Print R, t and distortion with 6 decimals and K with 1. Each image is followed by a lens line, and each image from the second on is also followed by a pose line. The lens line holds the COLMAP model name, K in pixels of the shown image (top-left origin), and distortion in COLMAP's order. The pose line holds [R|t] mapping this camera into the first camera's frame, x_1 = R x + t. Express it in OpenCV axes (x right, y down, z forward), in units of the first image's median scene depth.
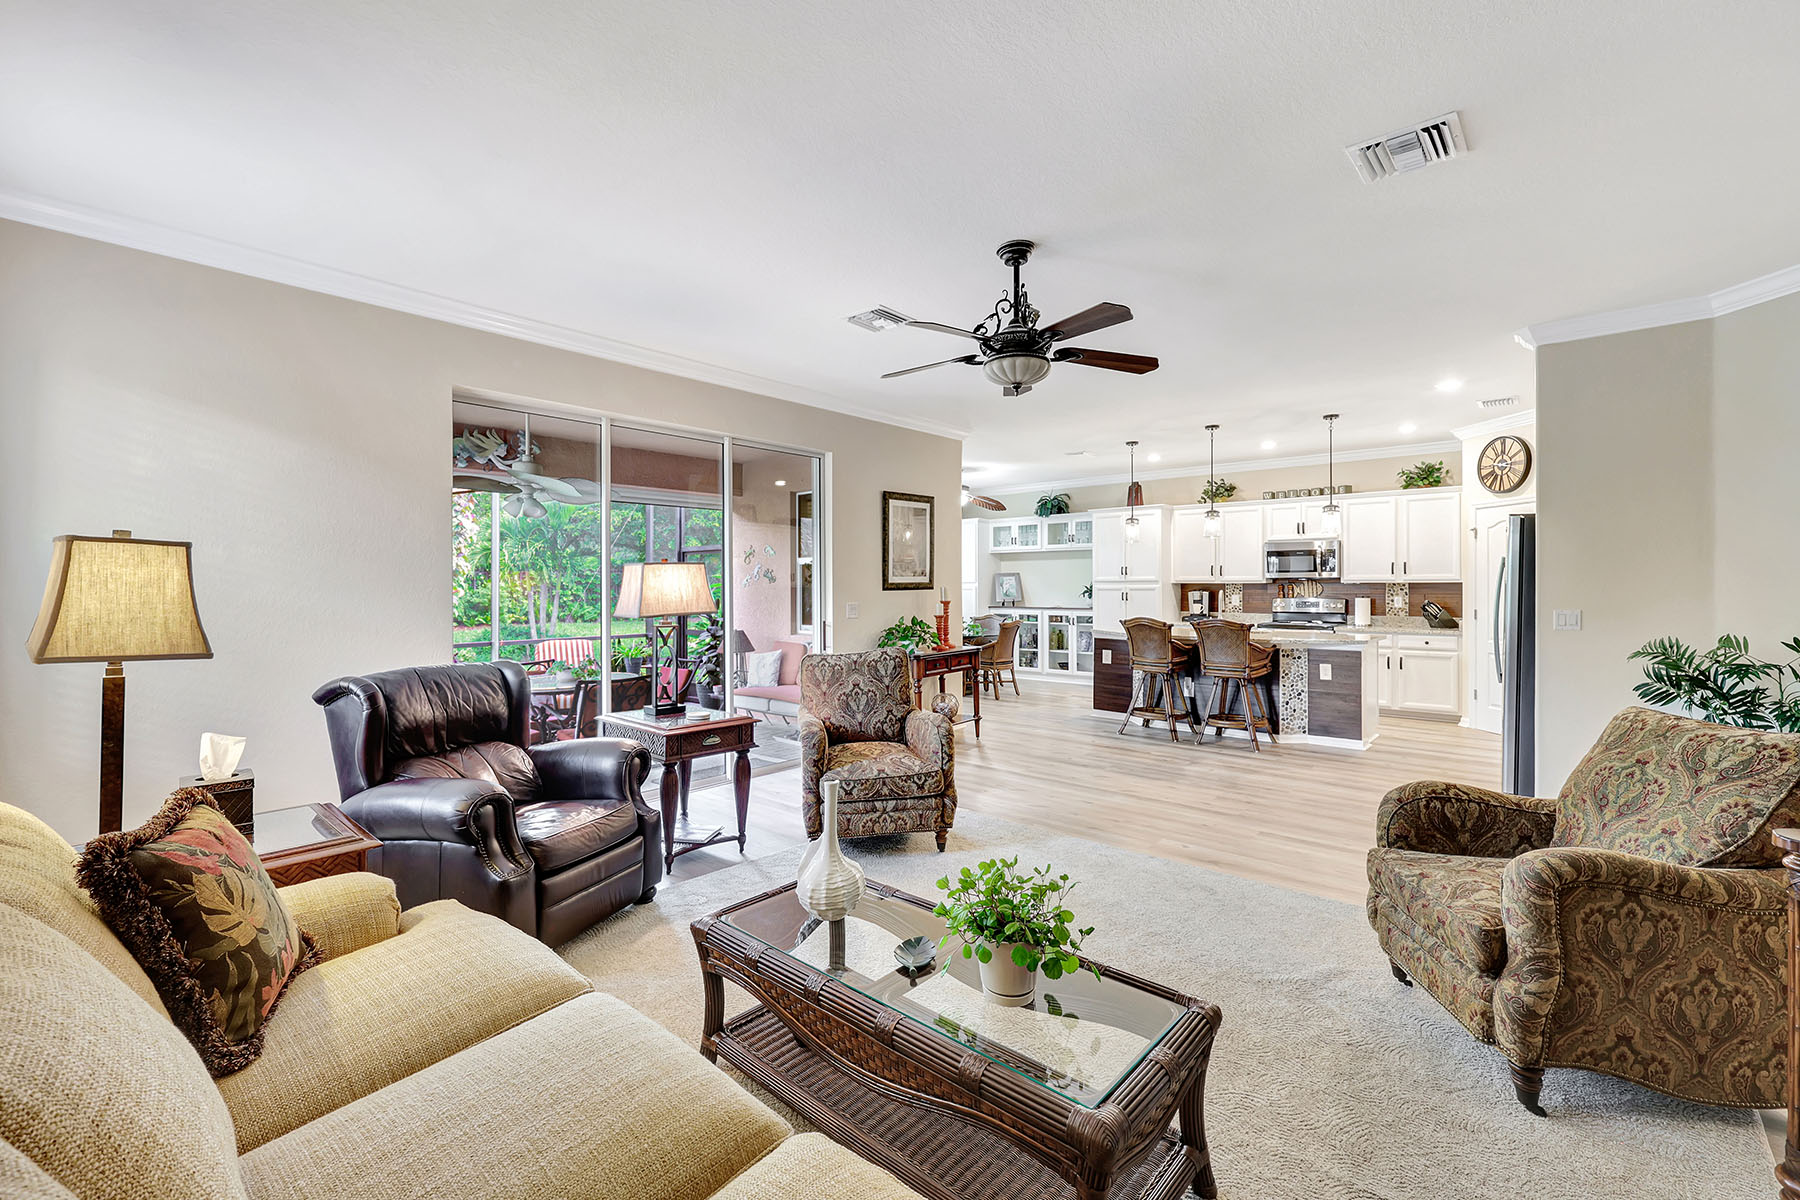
lens RADIAL K [[751.3, 0, 907.2], [0, 751.3, 579.2], [0, 0, 1]] dist [-0.001242, -0.000088]
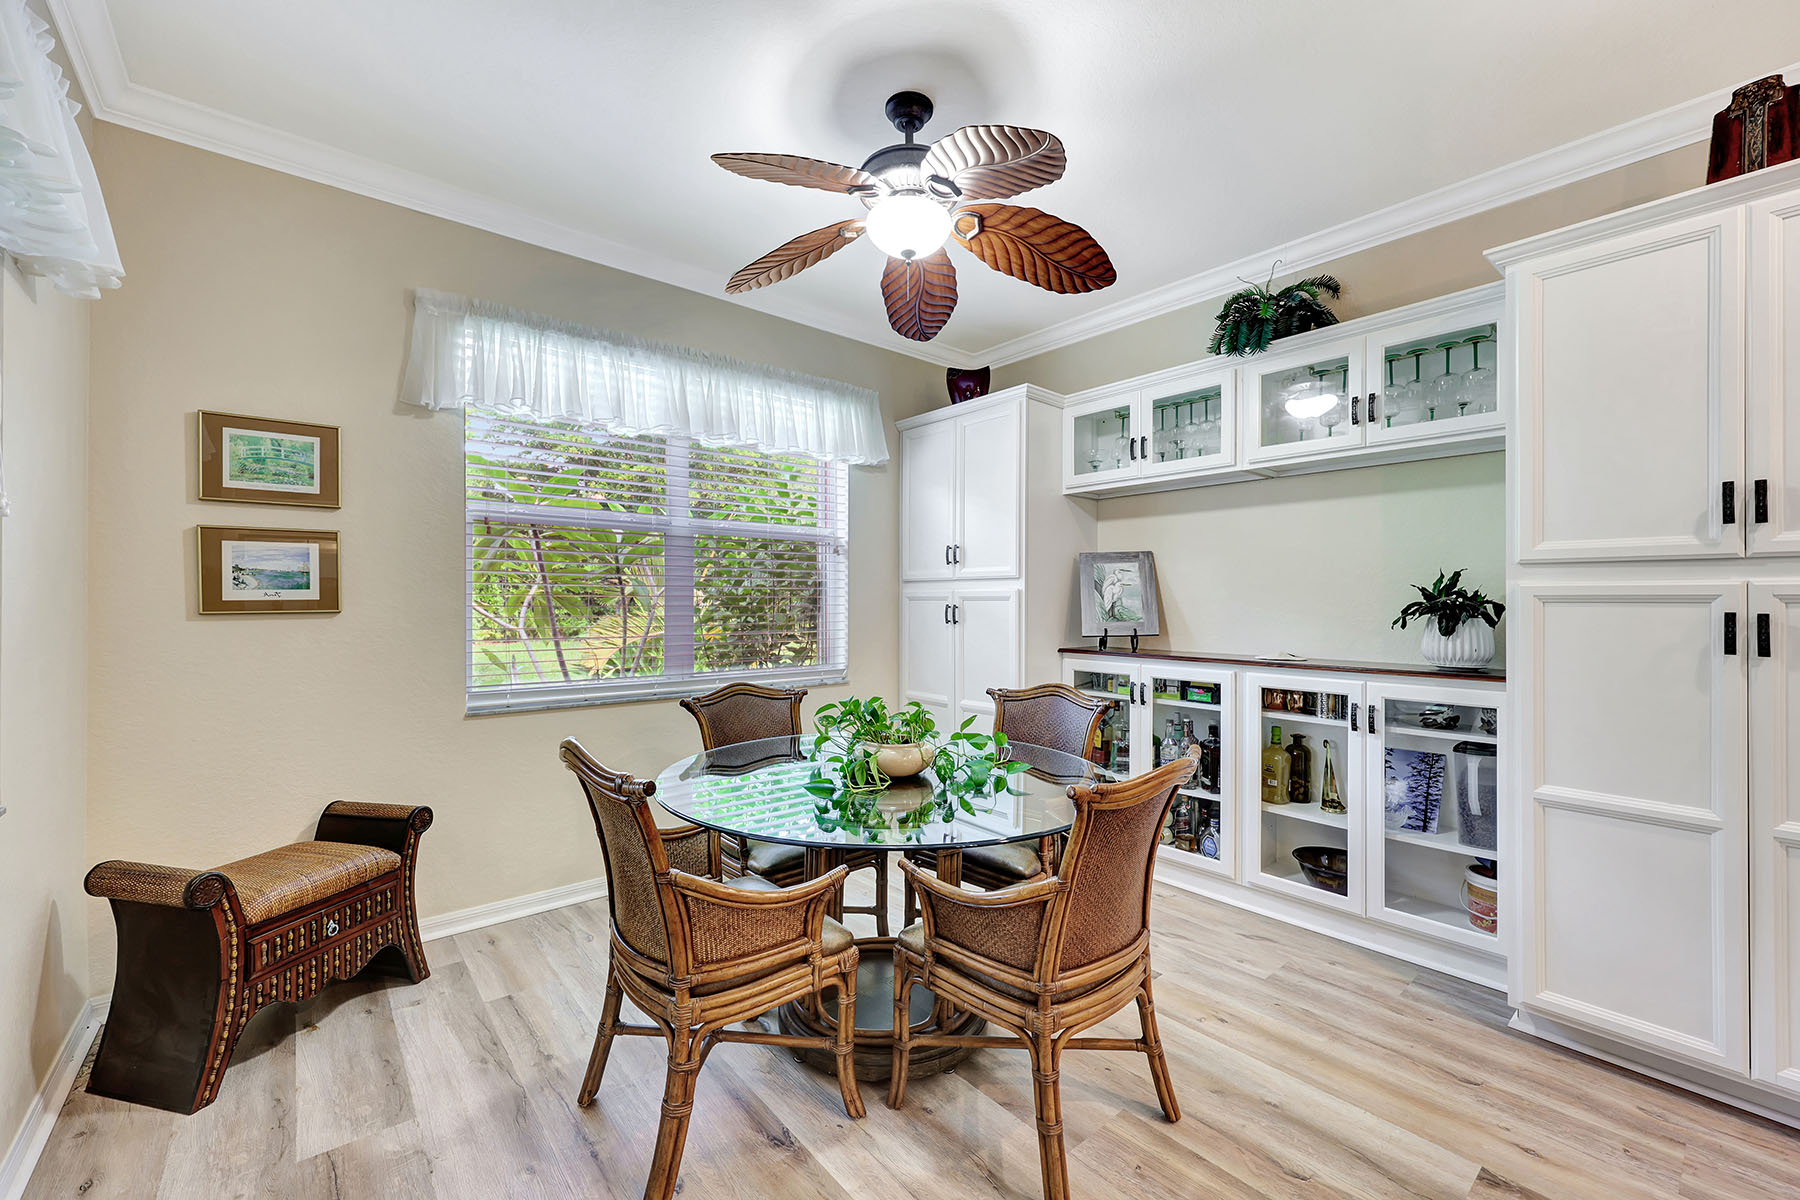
lens RADIAL K [[724.1, 0, 900.0], [0, 724.1, 600.0], [0, 0, 1]] dist [0.000023, 0.000120]
pose [[0.988697, 0.006577, -0.149780, 0.115887], [-0.005259, 0.999944, 0.009191, 0.015334], [0.149832, -0.008299, 0.988677, 0.892740]]
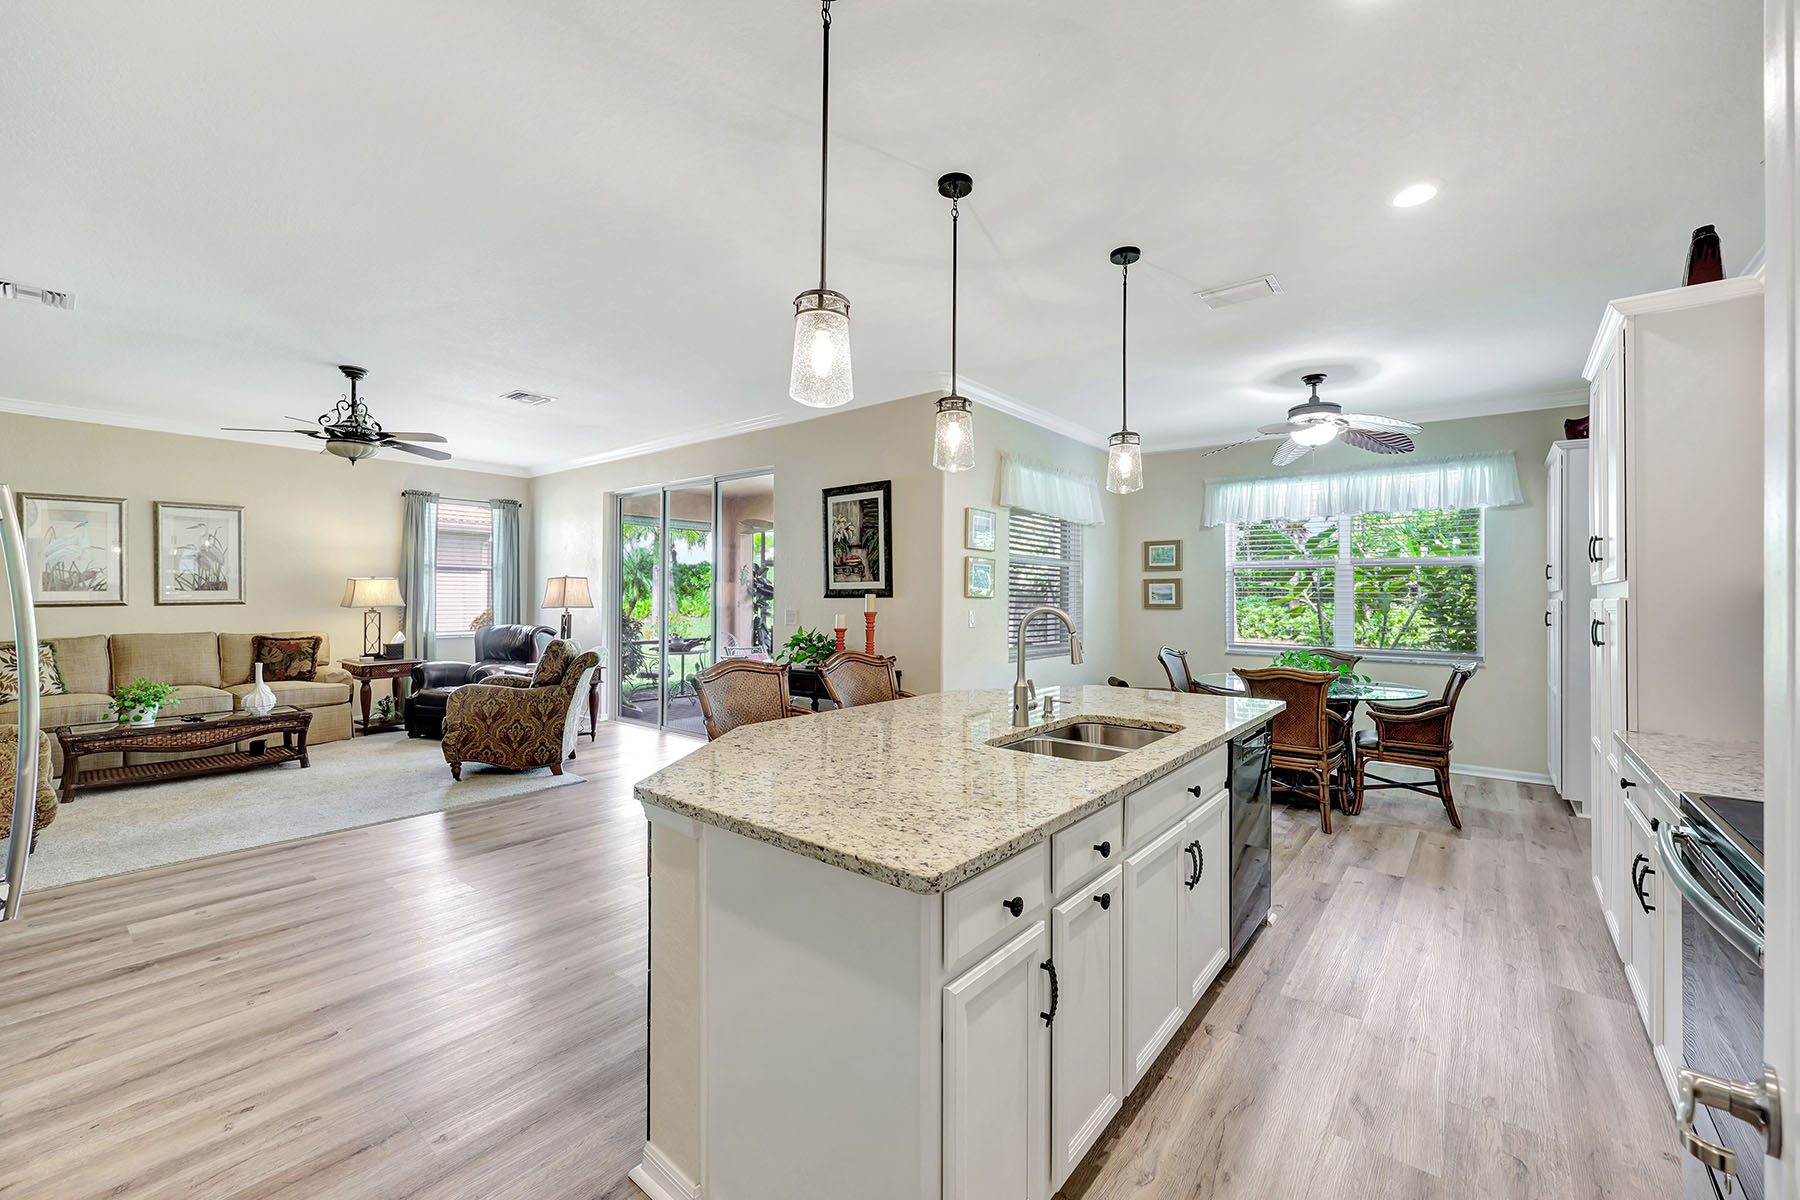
lens RADIAL K [[731.5, 0, 896.3], [0, 731.5, 589.3], [0, 0, 1]] dist [0.000273, 0.000232]
pose [[0.039698, -0.007079, -0.999187, 0.658677], [0.002549, 0.999972, -0.006983, 0.007702], [0.999208, -0.002270, 0.039715, 0.802846]]
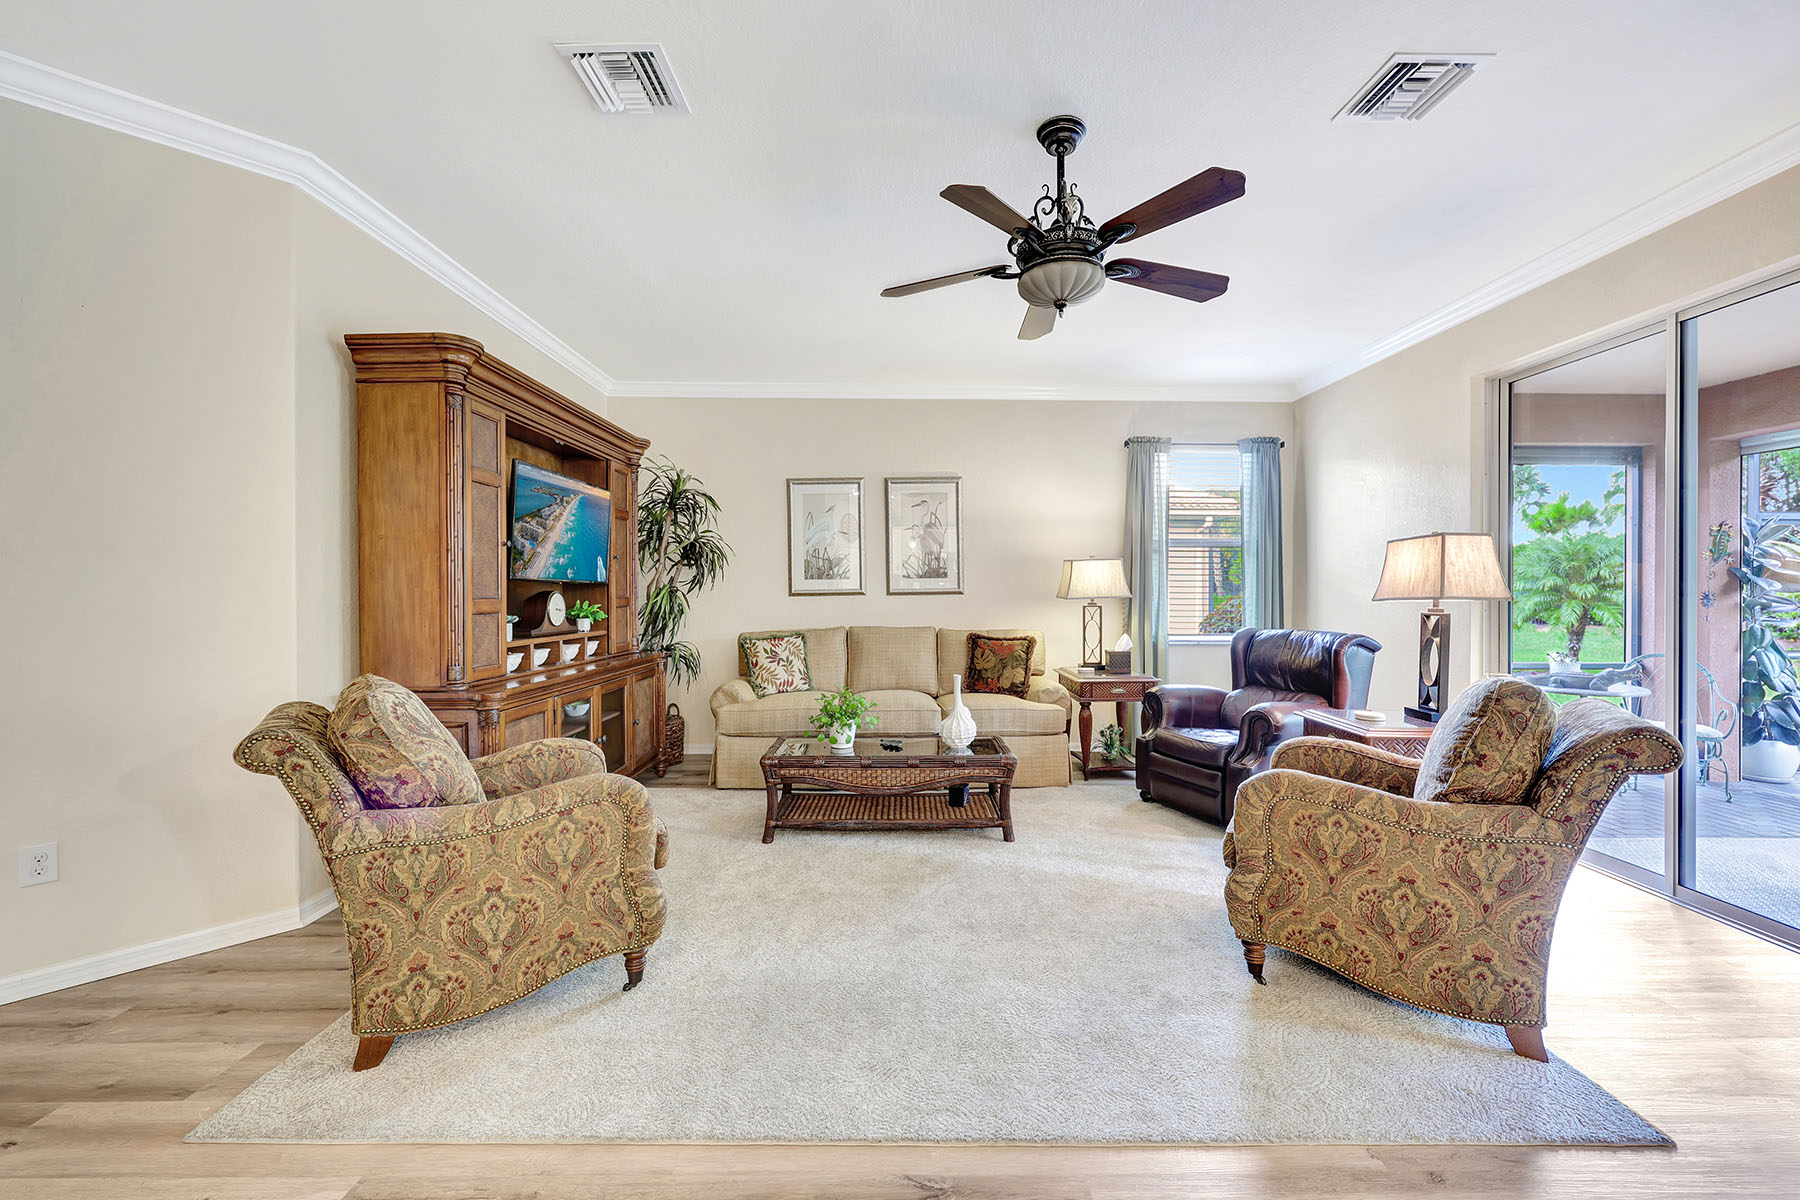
lens RADIAL K [[719.7, 0, 900.8], [0, 719.7, 591.3], [0, 0, 1]] dist [0.000605, -0.000037]
pose [[-0.743566, -0.001725, -0.668660, 0.303535], [0.003830, 0.999969, -0.006840, 0.018248], [0.668651, -0.007647, -0.743537, 0.566937]]
